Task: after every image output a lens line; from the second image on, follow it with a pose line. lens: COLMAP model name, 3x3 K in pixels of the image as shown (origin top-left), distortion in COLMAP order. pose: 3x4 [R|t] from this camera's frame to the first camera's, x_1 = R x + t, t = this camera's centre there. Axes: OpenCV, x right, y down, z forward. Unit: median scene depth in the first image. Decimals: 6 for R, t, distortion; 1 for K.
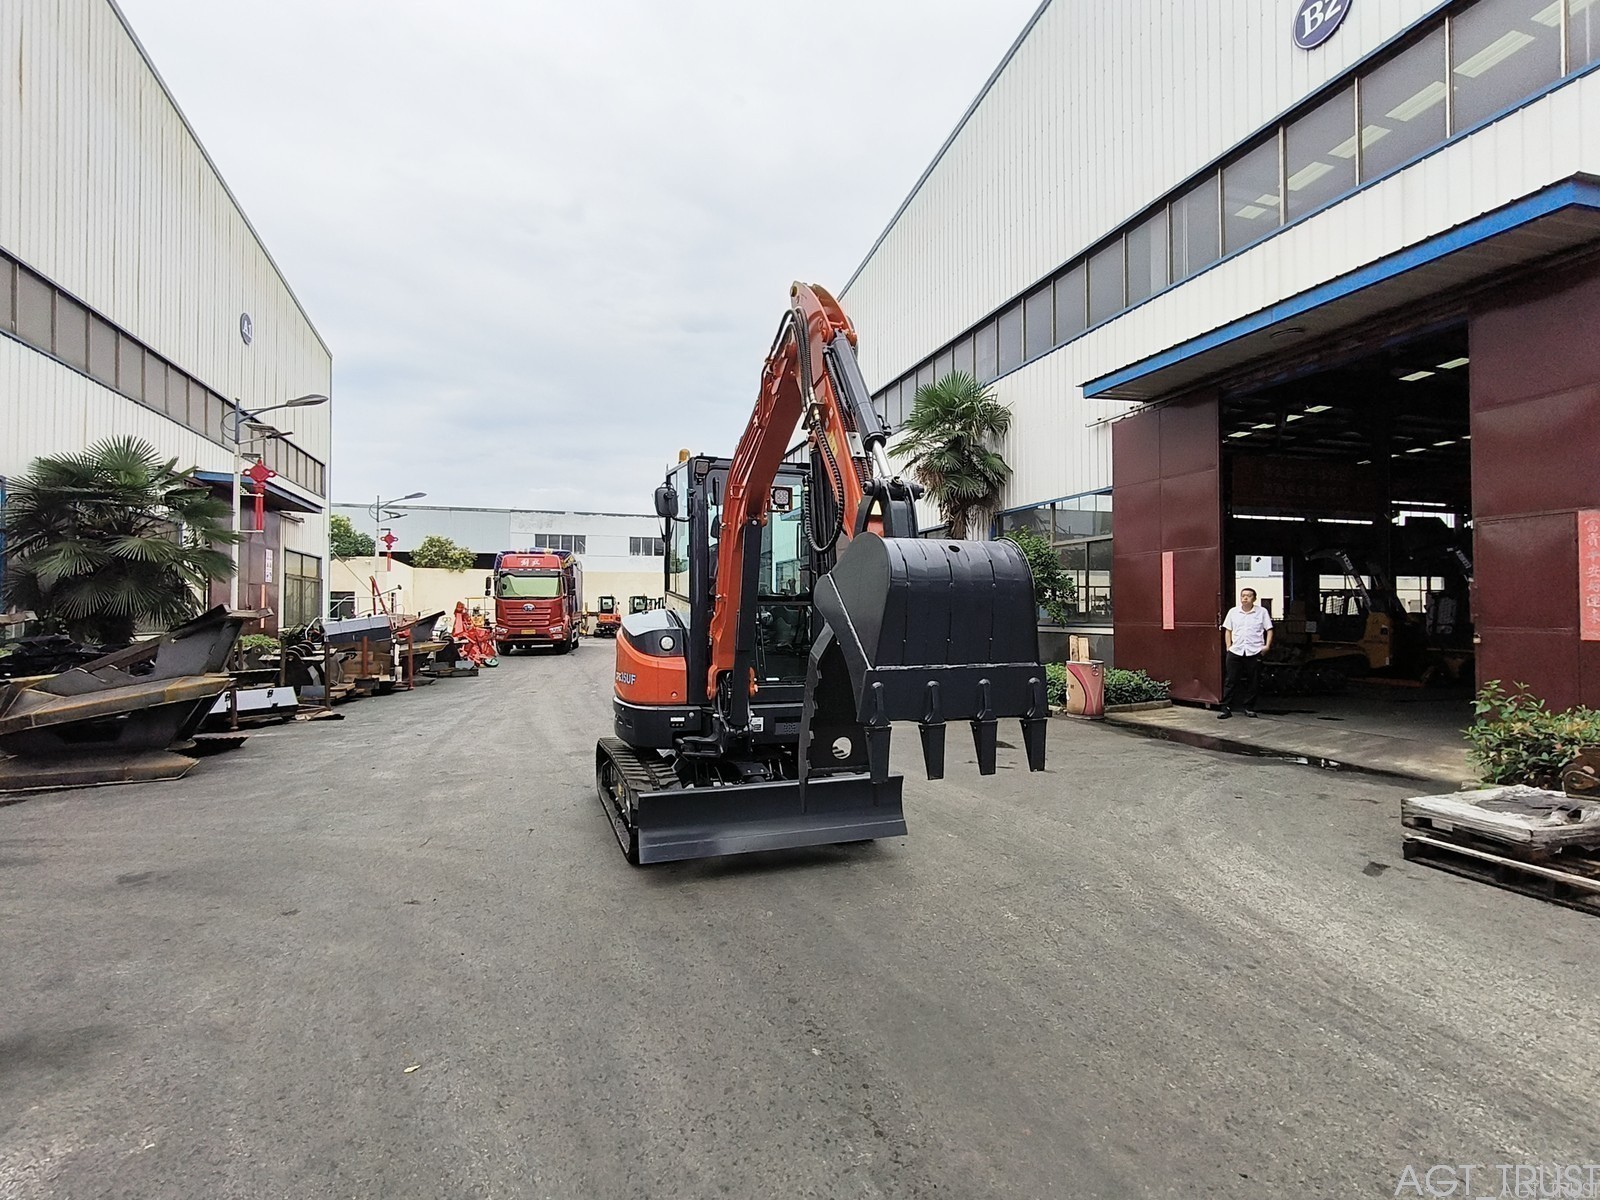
lens RADIAL K [[782.3, 0, 804.9], [0, 782.3, 599.1], [0, 0, 1]] dist [0.002405, 0.001836]
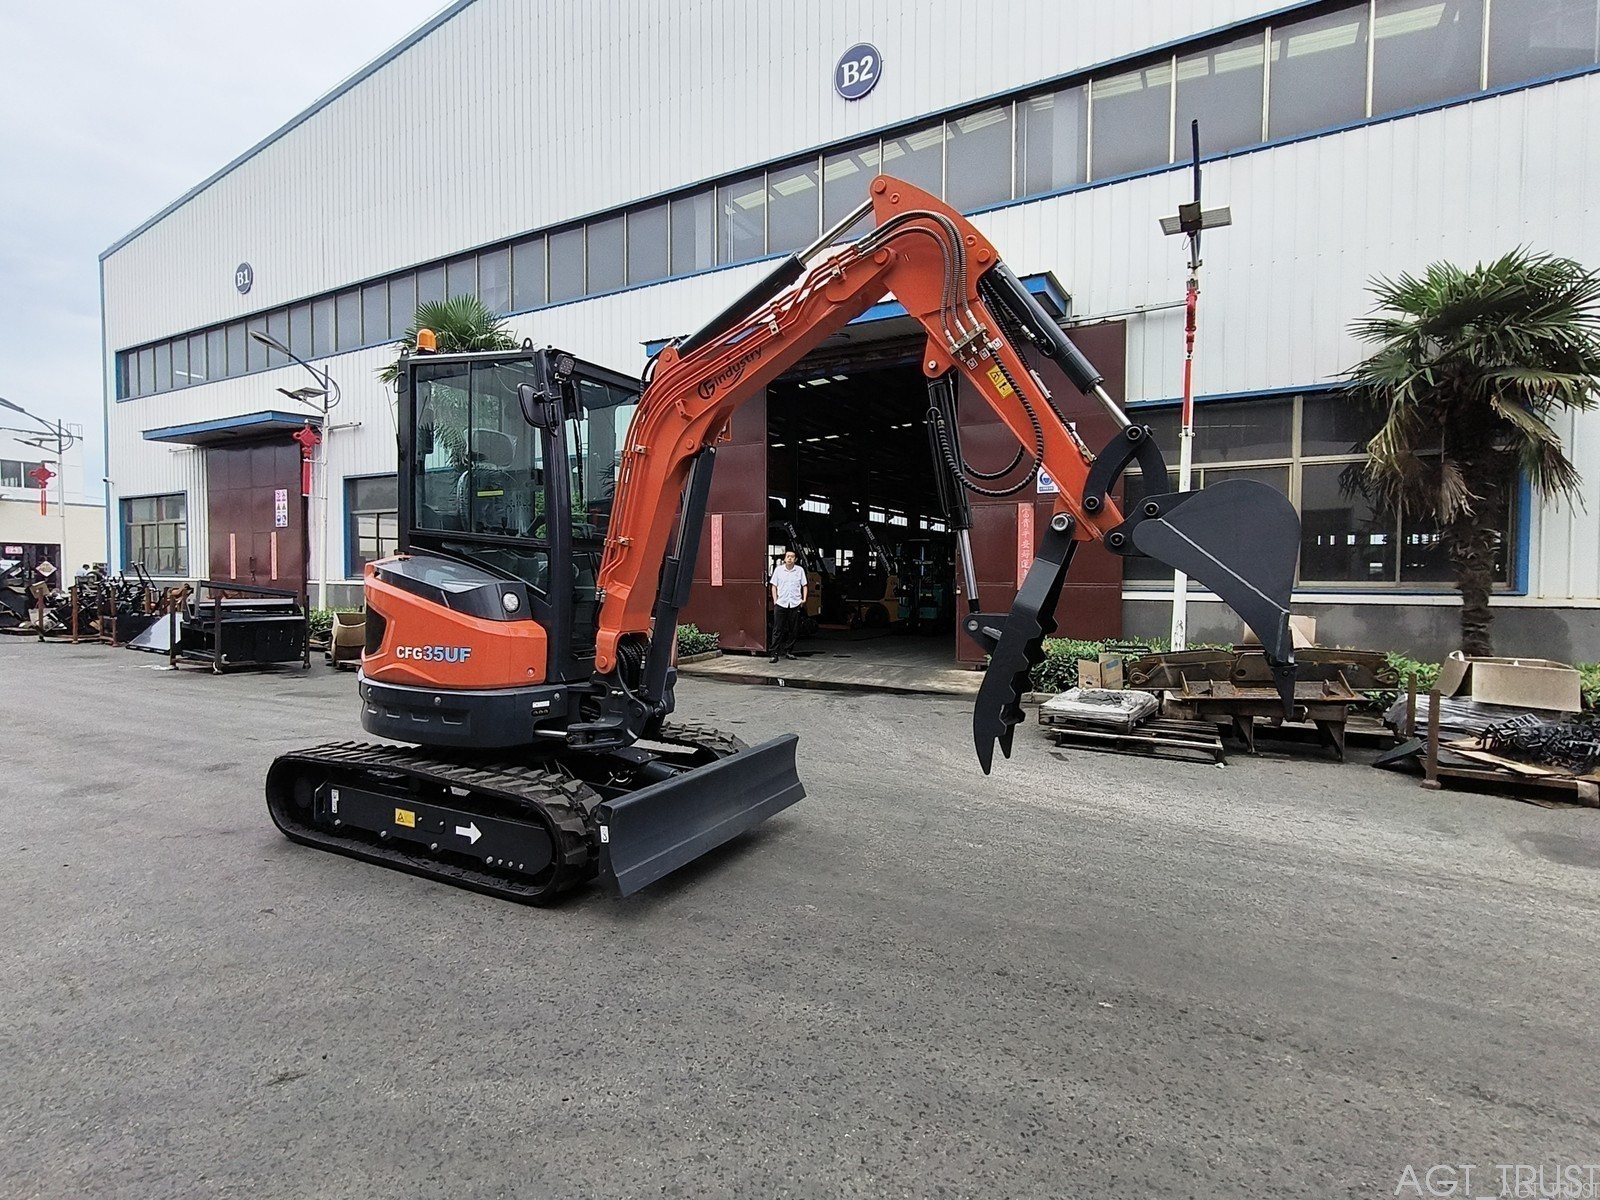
lens RADIAL K [[782.3, 0, 805.4], [0, 782.3, 598.0], [0, 0, 1]] dist [0.002405, 0.001836]
pose [[0.731508, -0.015552, 0.681656, -0.397760], [-0.019089, 0.998881, 0.043274, 0.013559], [-0.681566, -0.044667, 0.730392, 0.240568]]
